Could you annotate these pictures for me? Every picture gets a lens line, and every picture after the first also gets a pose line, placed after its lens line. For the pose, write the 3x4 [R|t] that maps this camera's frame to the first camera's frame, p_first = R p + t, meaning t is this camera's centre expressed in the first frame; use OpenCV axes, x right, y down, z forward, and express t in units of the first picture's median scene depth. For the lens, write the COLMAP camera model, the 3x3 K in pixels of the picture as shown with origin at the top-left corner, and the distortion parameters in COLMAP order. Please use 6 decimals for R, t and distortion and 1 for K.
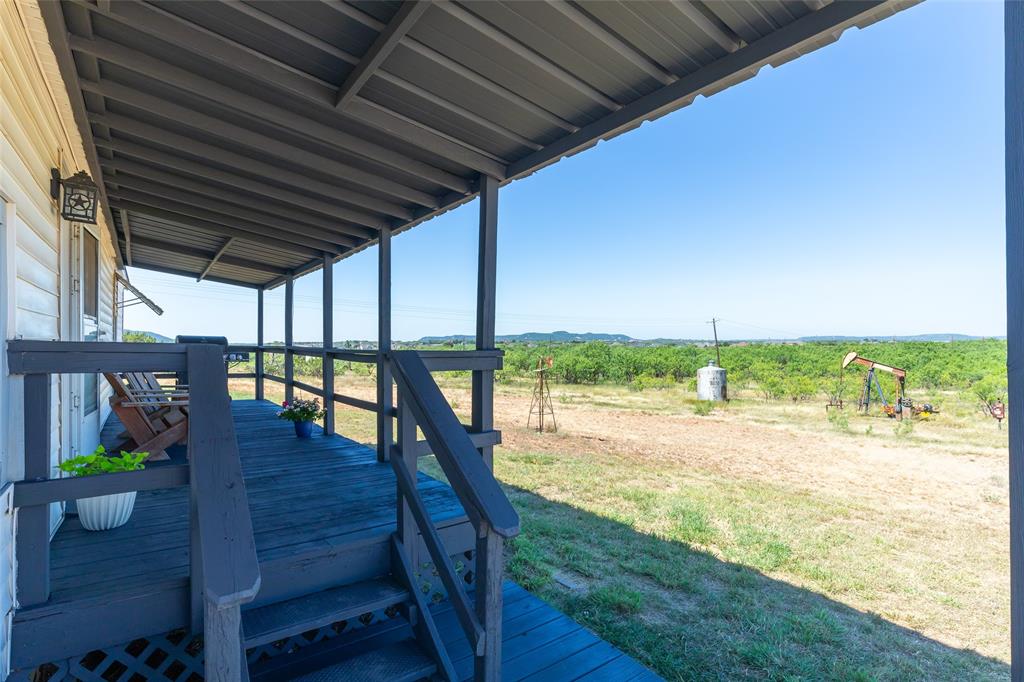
lens RADIAL K [[510.0, 0, 506.4], [0, 510.0, 344.0], [0, 0, 1]] dist [0.004335, 0.000152]
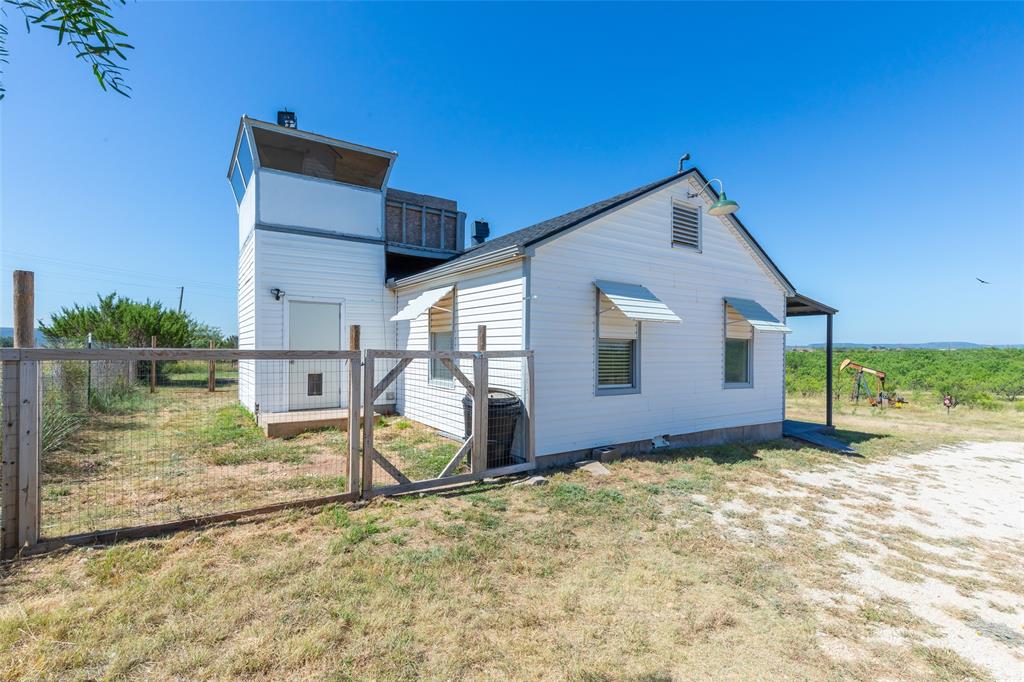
lens RADIAL K [[478.0, 0, 519.5], [0, 478.0, 343.7], [0, 0, 1]] dist [0.015665, -0.000258]
pose [[0.999662, 0.012270, -0.022925, -0.186576], [-0.012407, 0.999906, -0.005857, -0.007456], [0.022851, 0.006139, 0.999720, -0.337030]]
